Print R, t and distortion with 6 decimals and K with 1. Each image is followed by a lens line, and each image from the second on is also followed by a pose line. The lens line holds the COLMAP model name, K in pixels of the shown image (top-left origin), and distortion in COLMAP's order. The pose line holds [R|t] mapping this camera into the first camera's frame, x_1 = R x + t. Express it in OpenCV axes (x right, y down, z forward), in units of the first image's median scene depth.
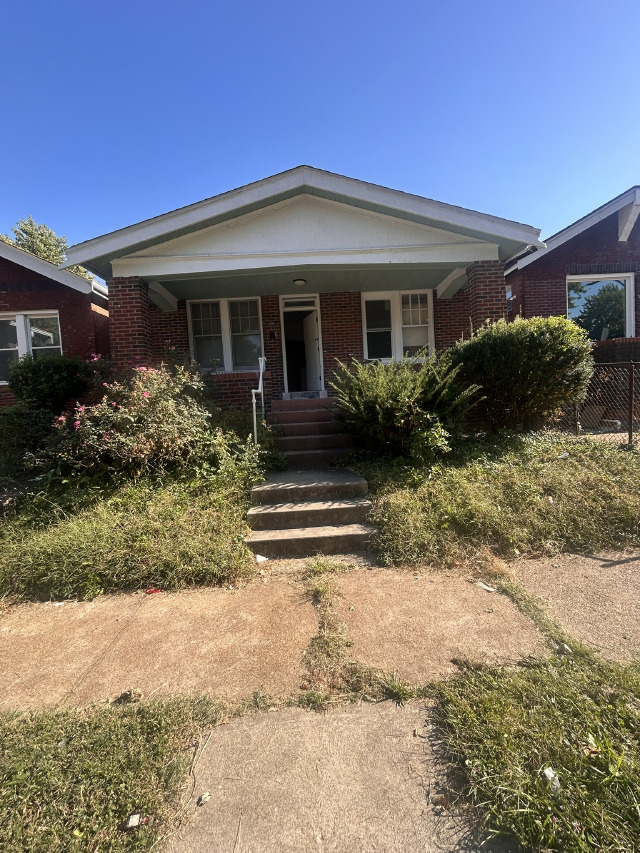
lens RADIAL K [[347.3, 0, 323.6], [0, 347.3, 425.4], [0, 0, 1]] dist [-0.001722, 0.000464]
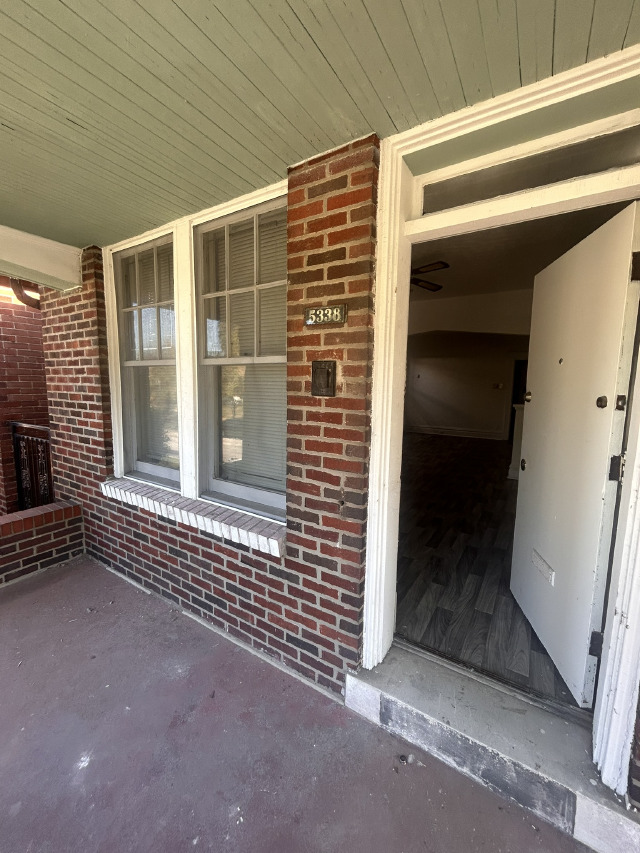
lens RADIAL K [[347.3, 0, 323.6], [0, 347.3, 425.4], [0, 0, 1]] dist [-0.001722, 0.000464]
pose [[0.822087, 0.137091, -0.552611, -0.038951], [-0.101304, 0.990312, 0.094971, -0.247908], [0.560277, -0.022093, 0.828010, 0.830039]]
